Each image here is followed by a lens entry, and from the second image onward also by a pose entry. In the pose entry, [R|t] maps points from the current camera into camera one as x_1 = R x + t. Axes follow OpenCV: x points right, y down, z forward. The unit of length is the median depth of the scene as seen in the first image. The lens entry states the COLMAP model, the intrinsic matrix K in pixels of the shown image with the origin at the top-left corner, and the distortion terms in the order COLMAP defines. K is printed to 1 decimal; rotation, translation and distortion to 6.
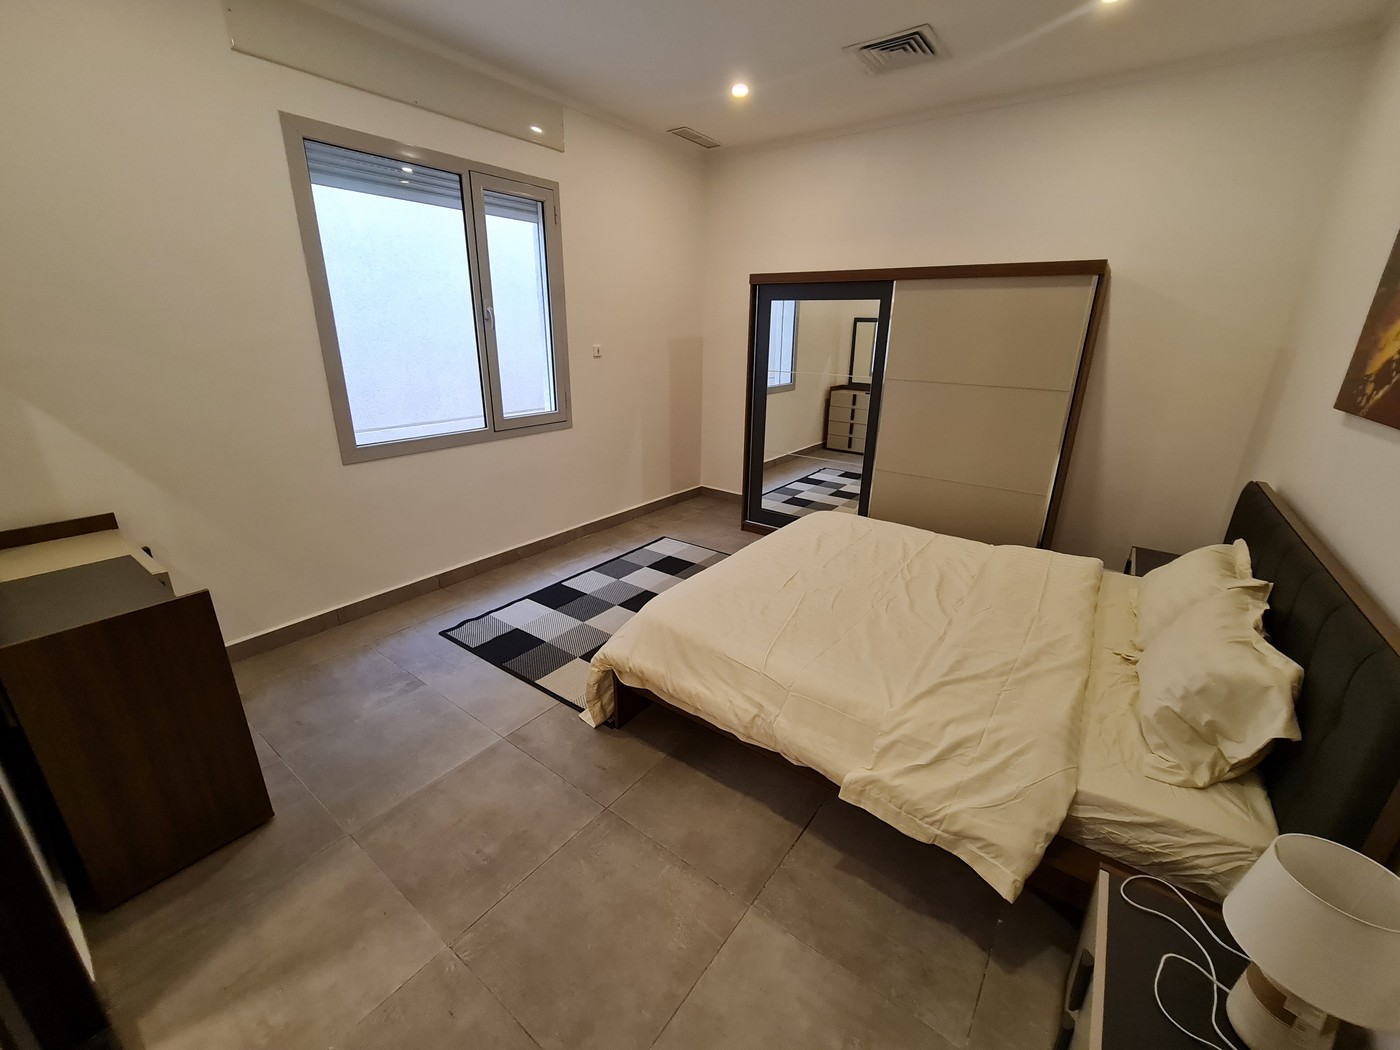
lens RADIAL K [[572.7, 0, 700.0], [0, 572.7, 525.0], [0, 0, 1]] dist [-0.008625, 0.000036]
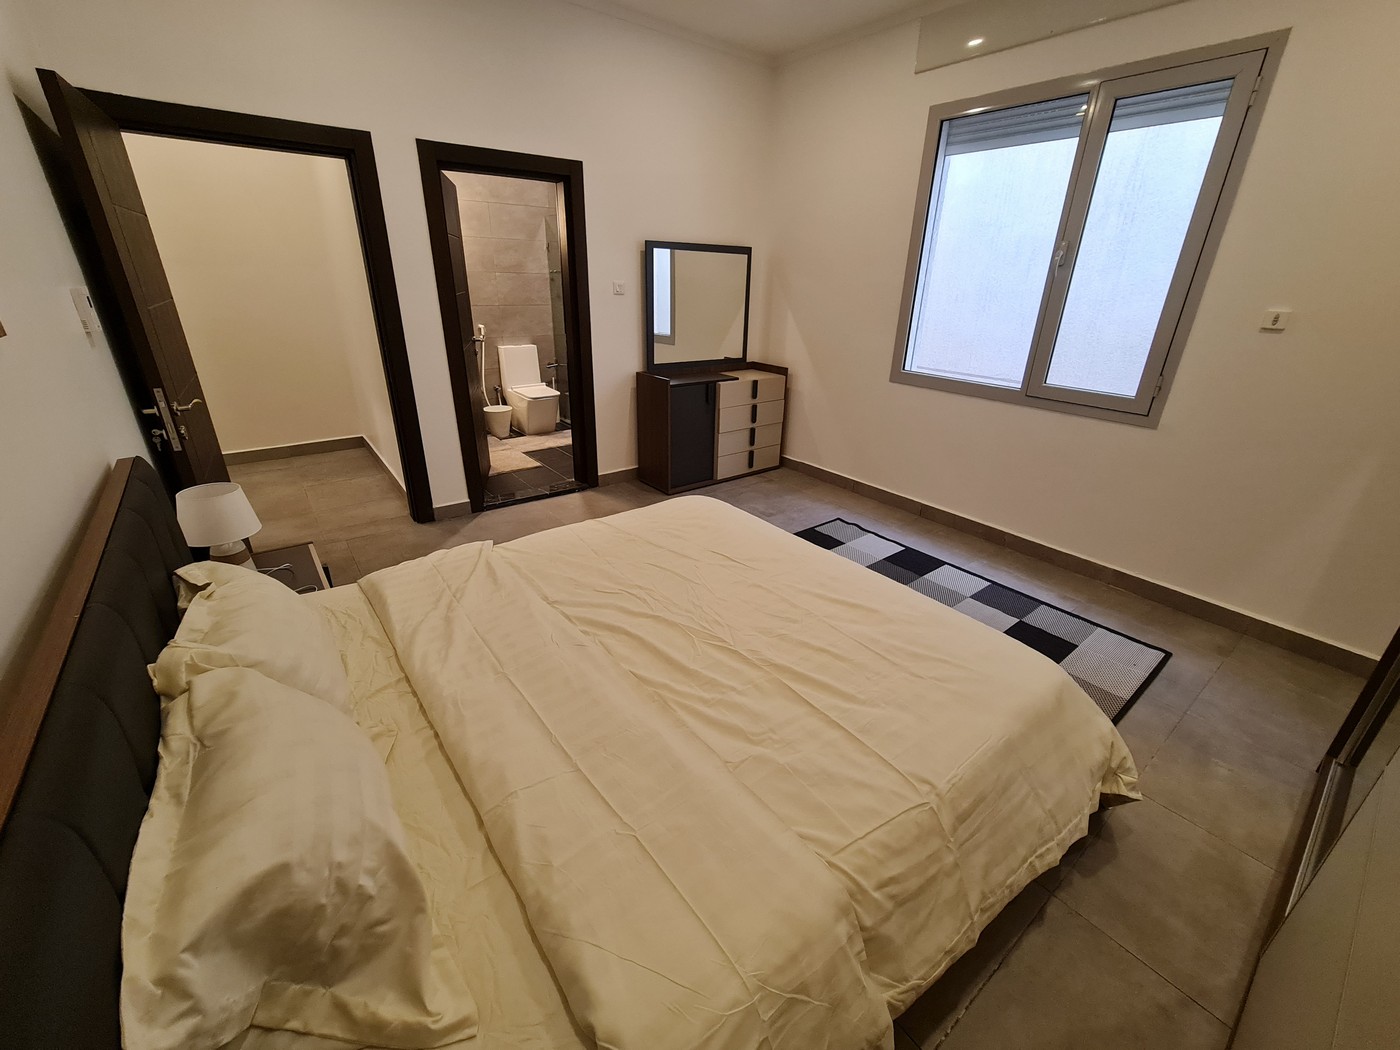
lens RADIAL K [[570.7, 0, 704.4], [0, 570.7, 517.1], [0, 0, 1]] dist [-0.004360, 0.001024]
pose [[-0.267745, 0.356922, -0.894941, 0.695903], [-0.343303, 0.832549, 0.434747, -0.240454], [0.900253, 0.423637, -0.100378, 0.788501]]
